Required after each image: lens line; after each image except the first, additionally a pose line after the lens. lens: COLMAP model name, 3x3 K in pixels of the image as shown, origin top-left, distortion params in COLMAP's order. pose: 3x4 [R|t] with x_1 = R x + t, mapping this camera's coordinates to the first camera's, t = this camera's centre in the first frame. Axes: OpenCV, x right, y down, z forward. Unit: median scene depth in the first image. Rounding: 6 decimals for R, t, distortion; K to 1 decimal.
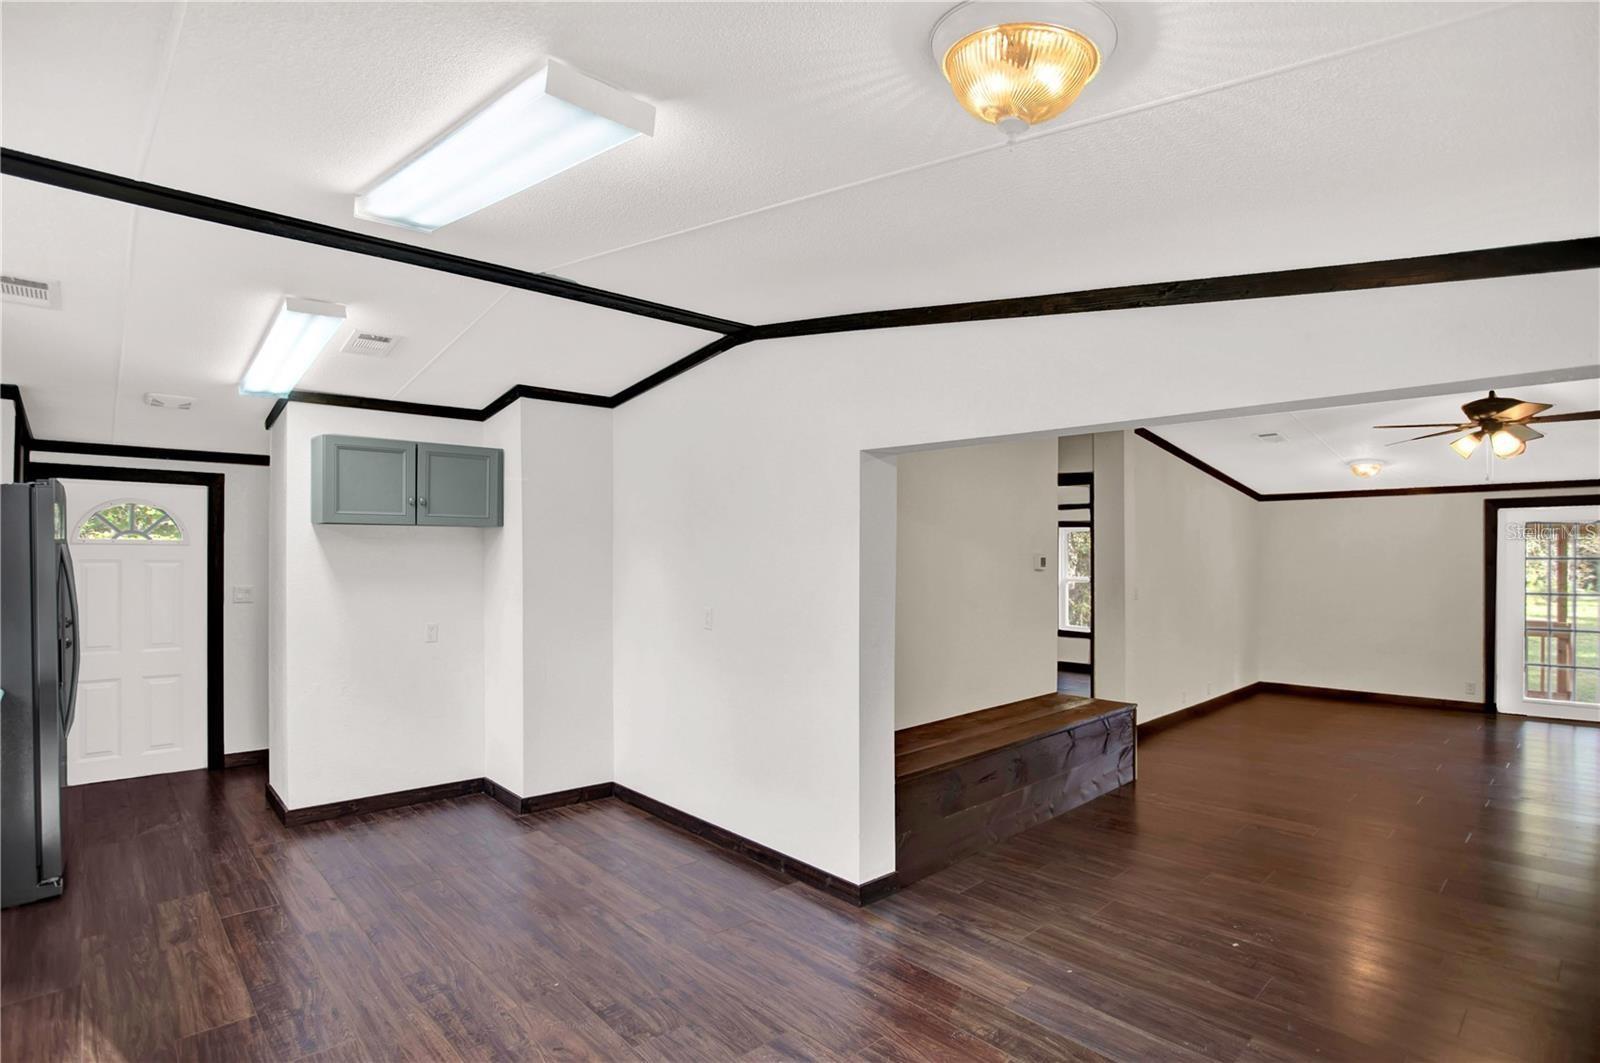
lens RADIAL K [[795.1, 0, 780.1], [0, 795.1, 540.1], [0, 0, 1]] dist [-0.055231, 0.020124]
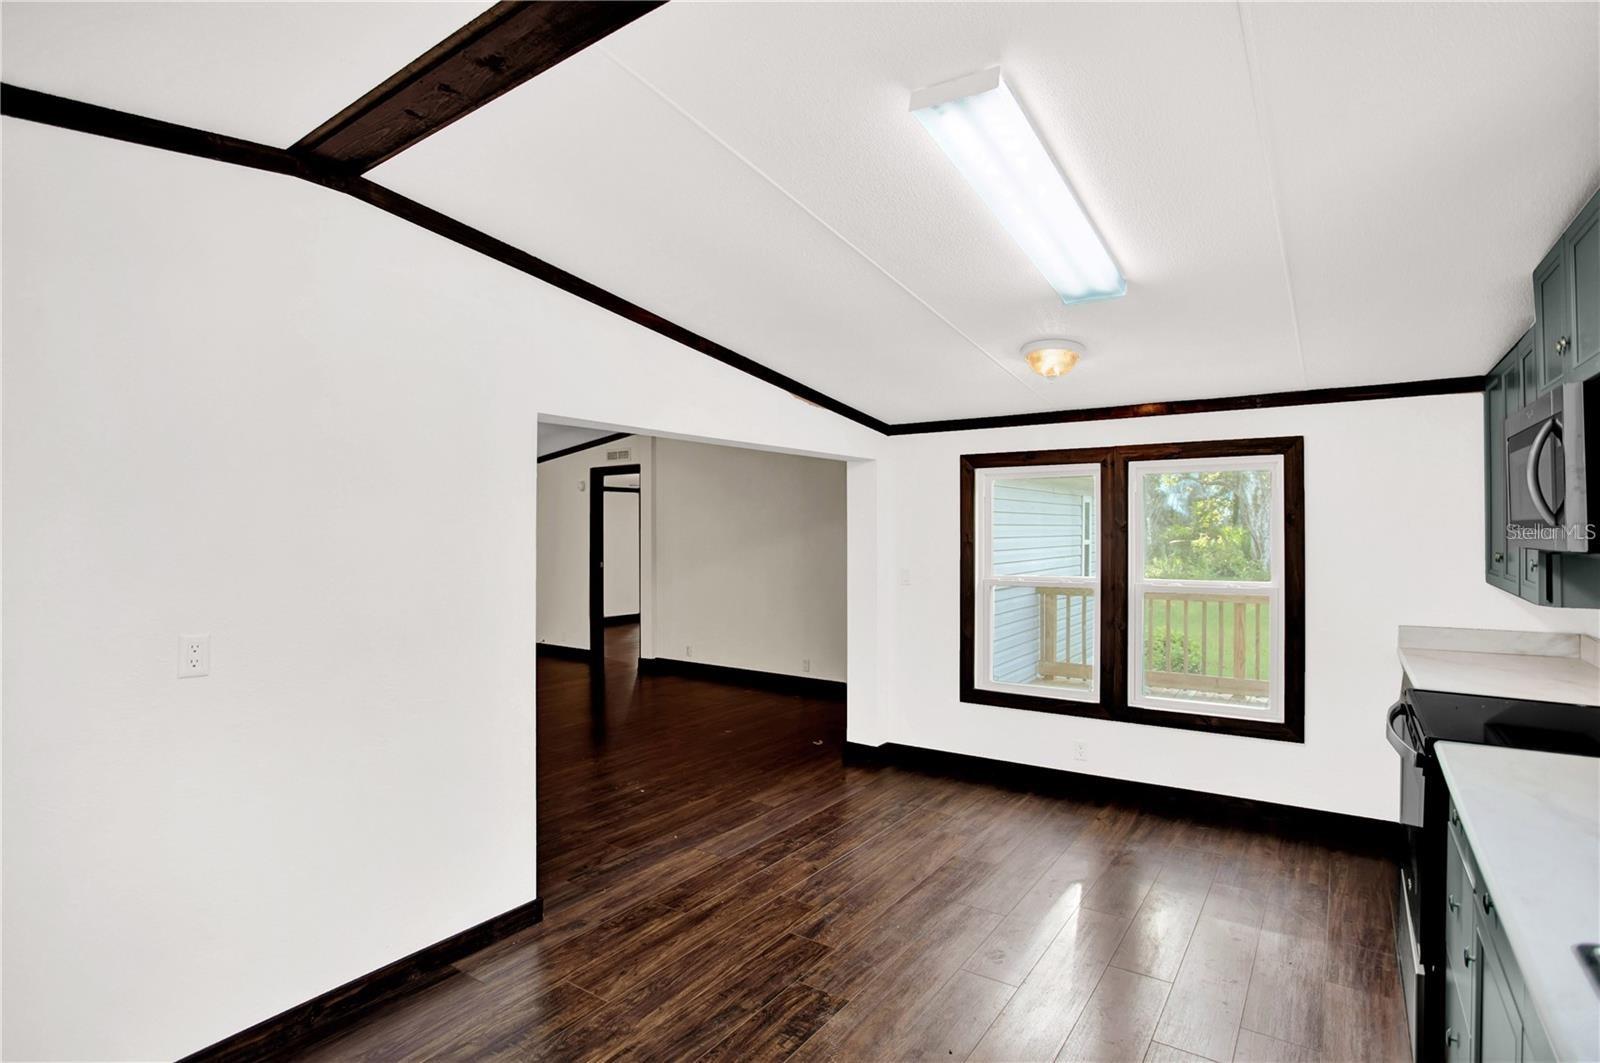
lens RADIAL K [[795.1, 0, 800.1], [0, 795.1, 527.3], [0, 0, 1]] dist [-0.055231, 0.020124]
pose [[-0.221010, -0.001375, 0.975271, -0.988506], [-0.011270, 0.999936, -0.001144, 0.016460], [-0.975207, -0.011244, -0.221011, 1.079445]]
